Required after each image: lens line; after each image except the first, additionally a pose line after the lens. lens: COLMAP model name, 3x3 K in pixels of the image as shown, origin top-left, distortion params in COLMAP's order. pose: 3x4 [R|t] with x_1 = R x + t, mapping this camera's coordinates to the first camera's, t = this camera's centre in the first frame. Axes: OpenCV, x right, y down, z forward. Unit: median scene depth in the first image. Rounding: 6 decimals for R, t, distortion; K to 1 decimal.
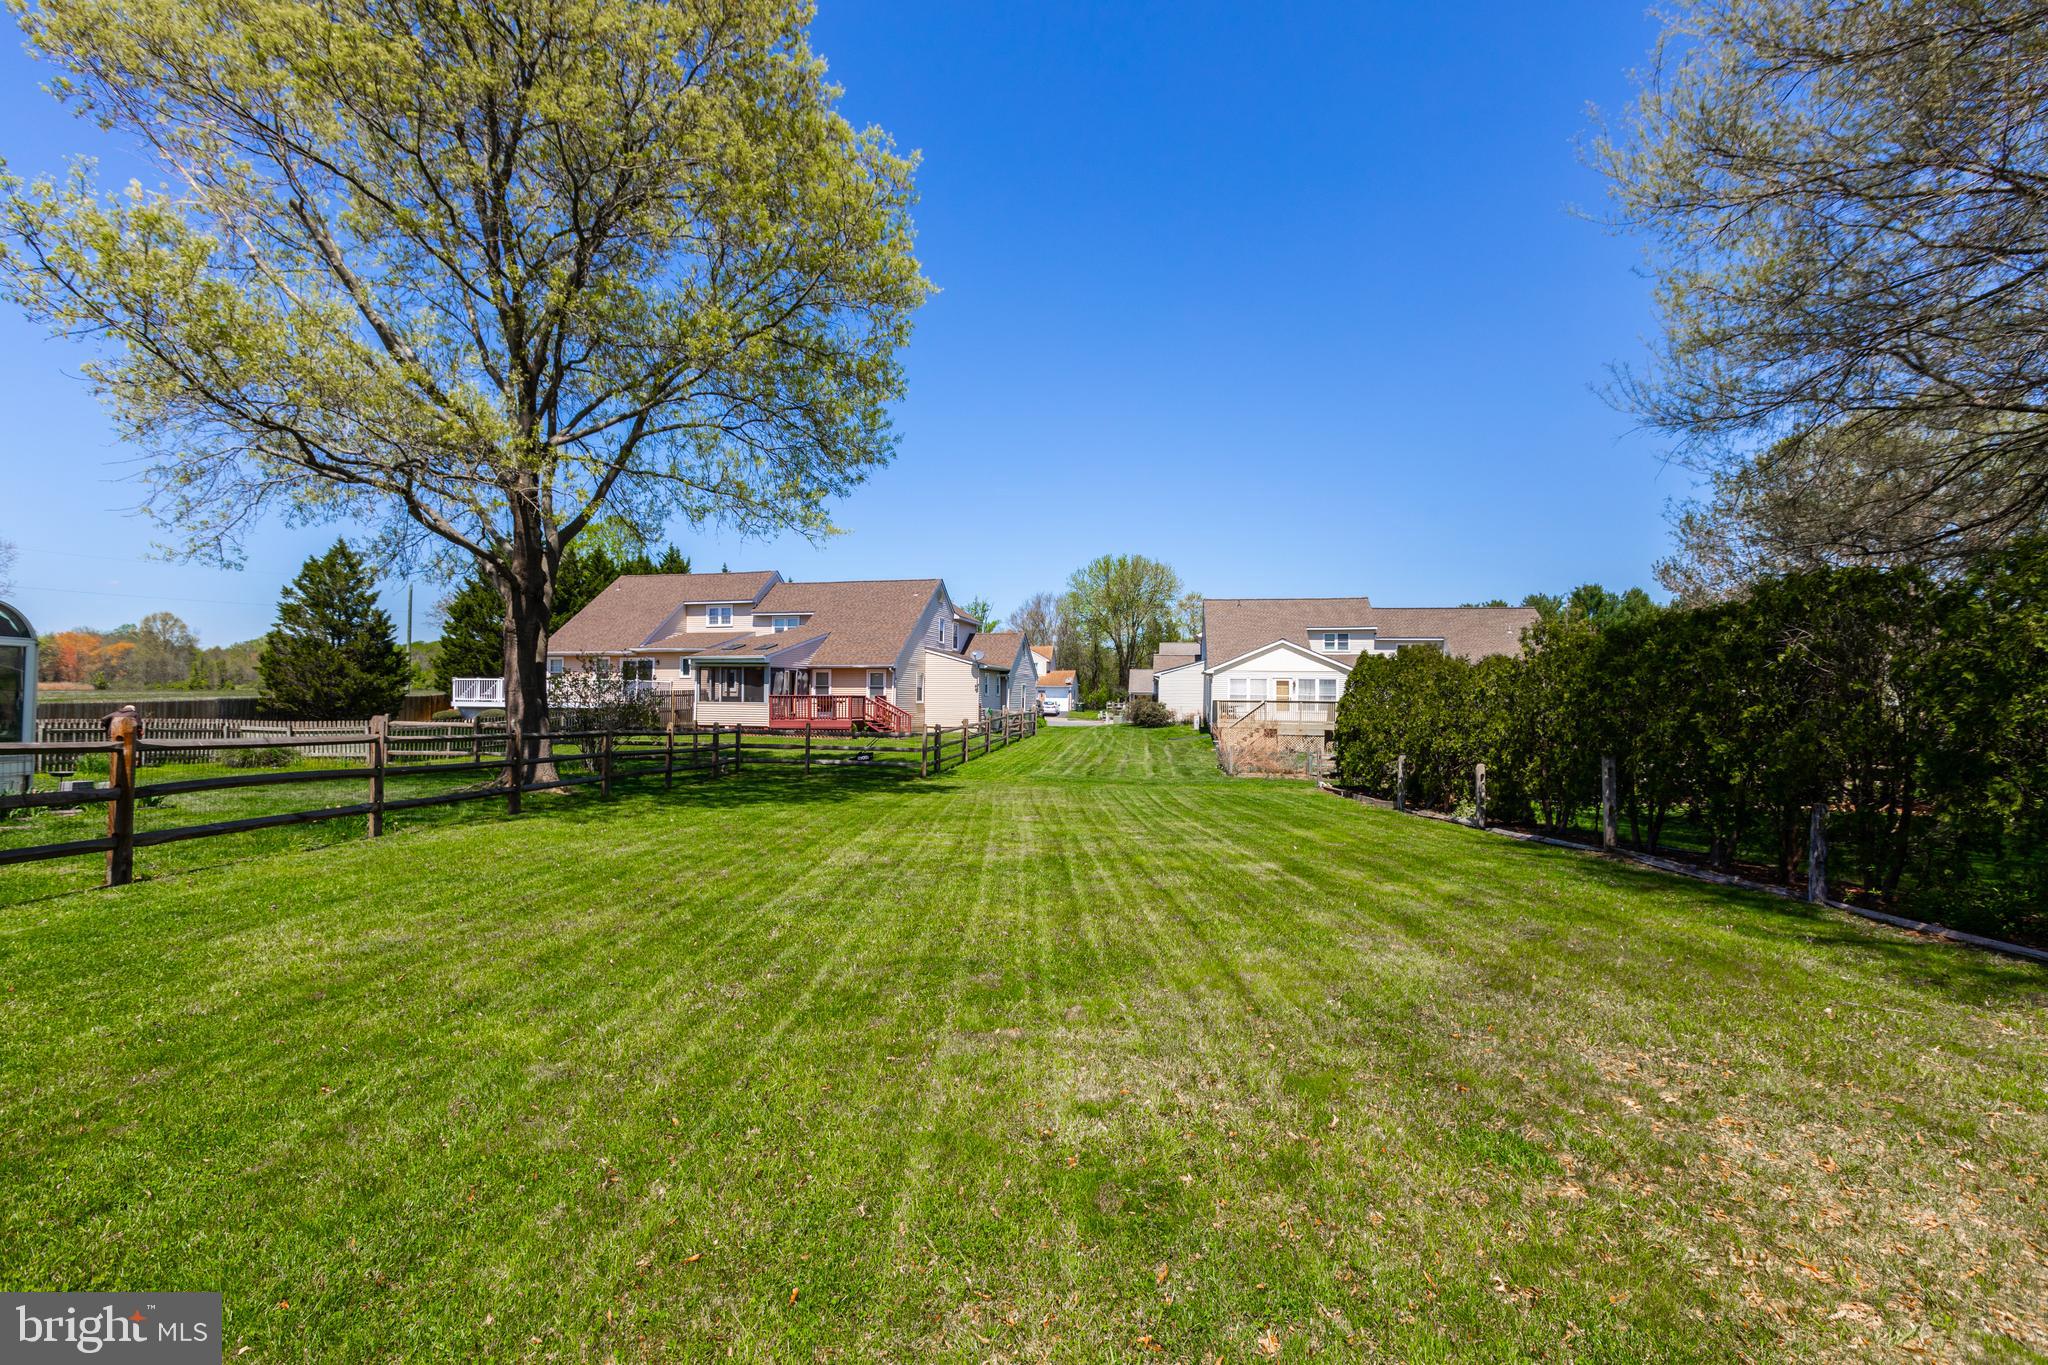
lens RADIAL K [[908.9, 0, 1023.2], [0, 908.9, 674.9], [0, 0, 1]] dist [0.001587, -0.000021]
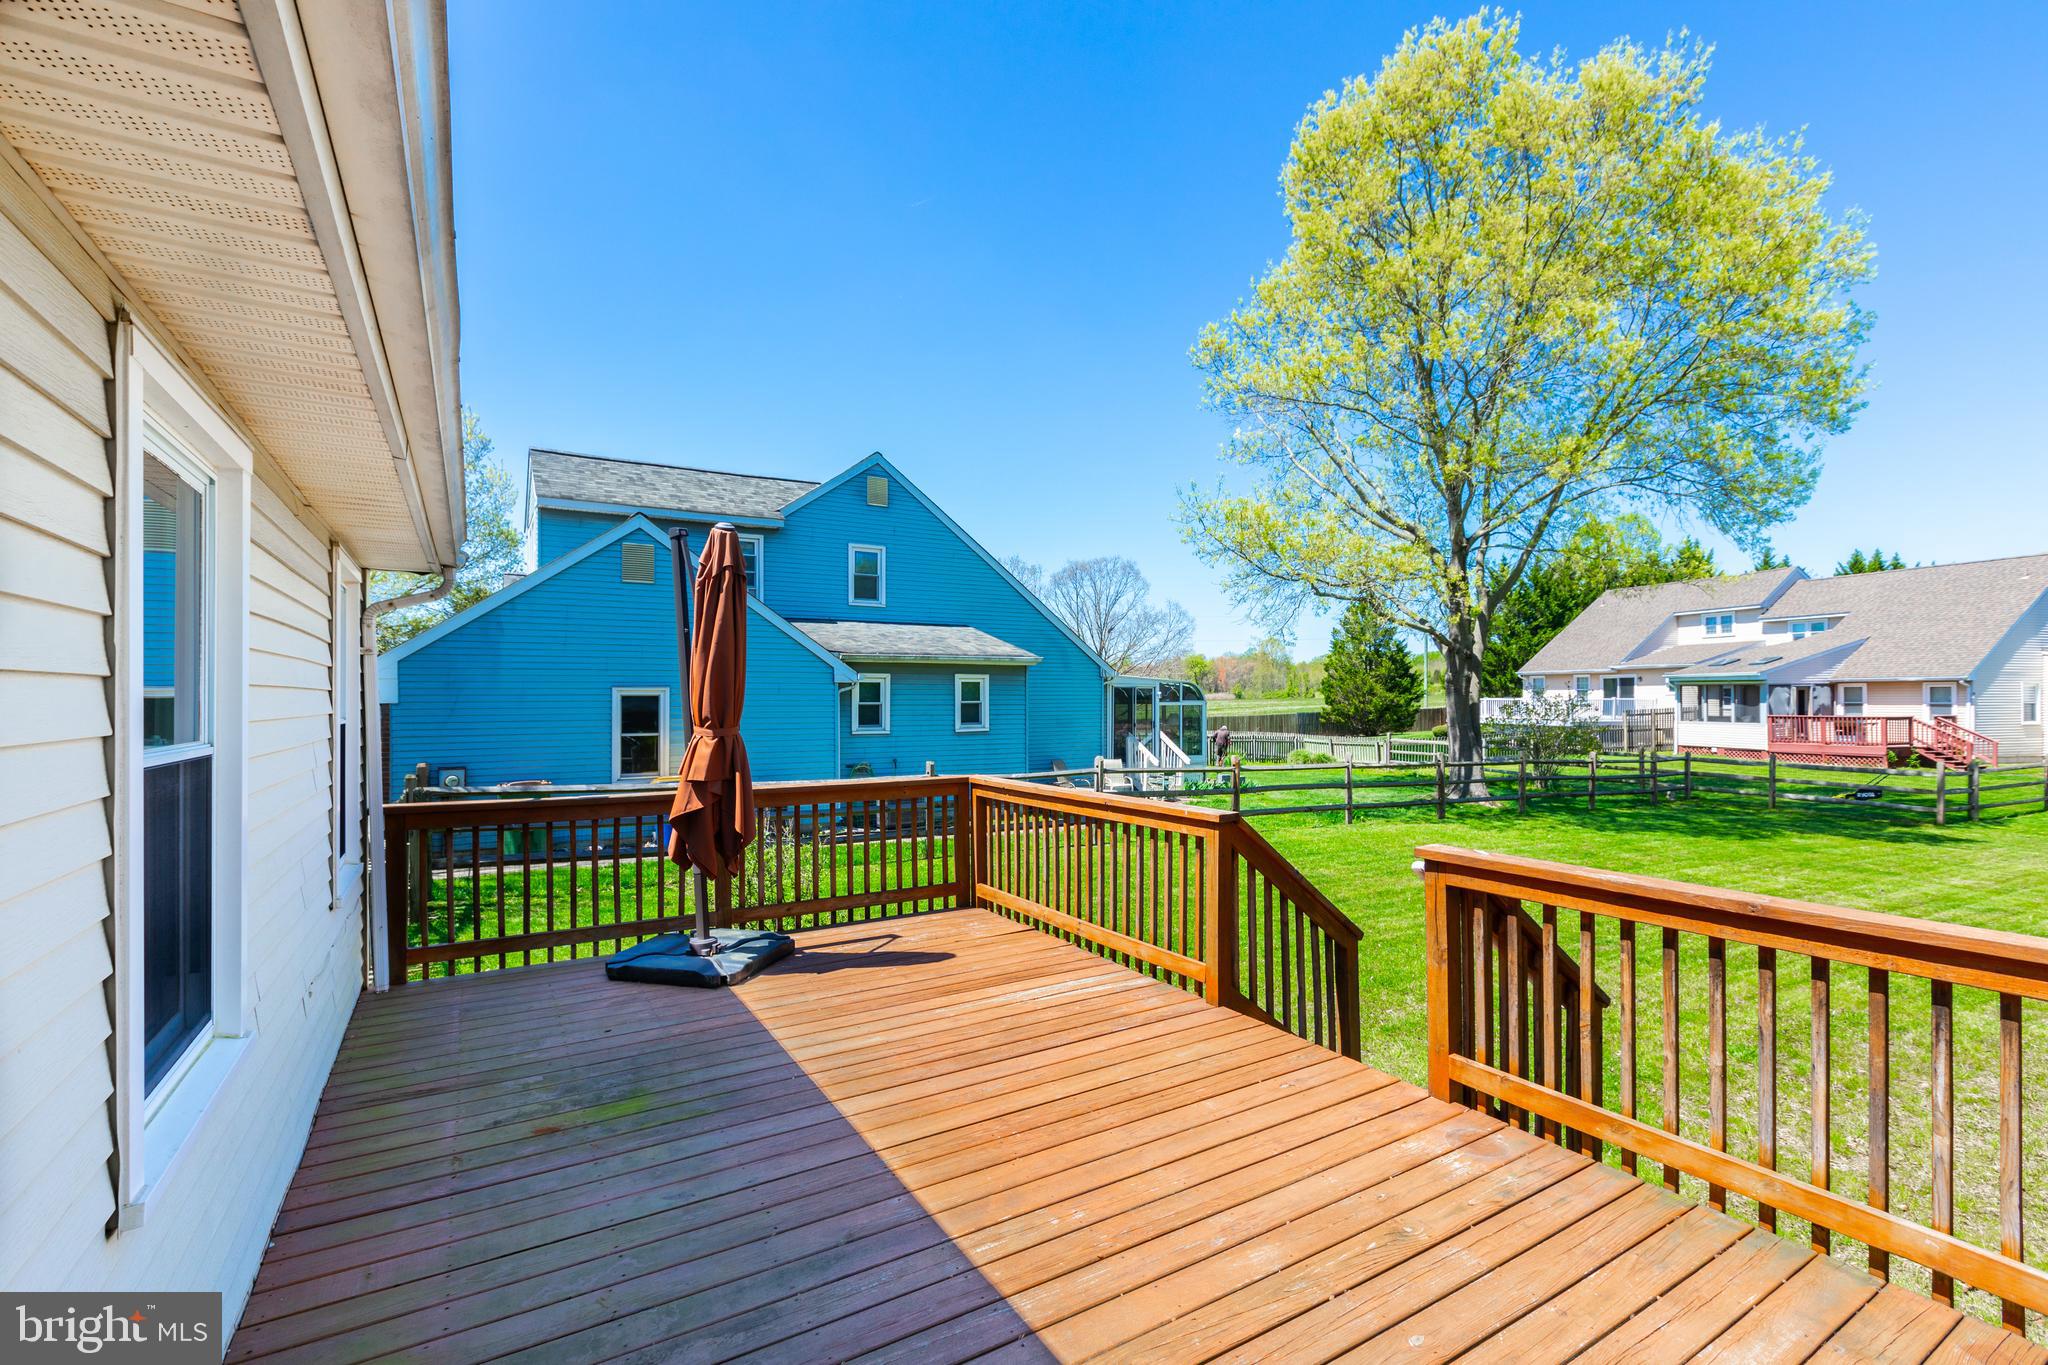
lens RADIAL K [[914.6, 0, 1020.6], [0, 914.6, 693.0], [0, 0, 1]] dist [0.000770, 0.000000]
pose [[0.517811, -0.013439, -0.855390, 0.095607], [0.028993, 0.999578, 0.001846, -0.019253], [0.855004, -0.025756, 0.517982, -0.087667]]
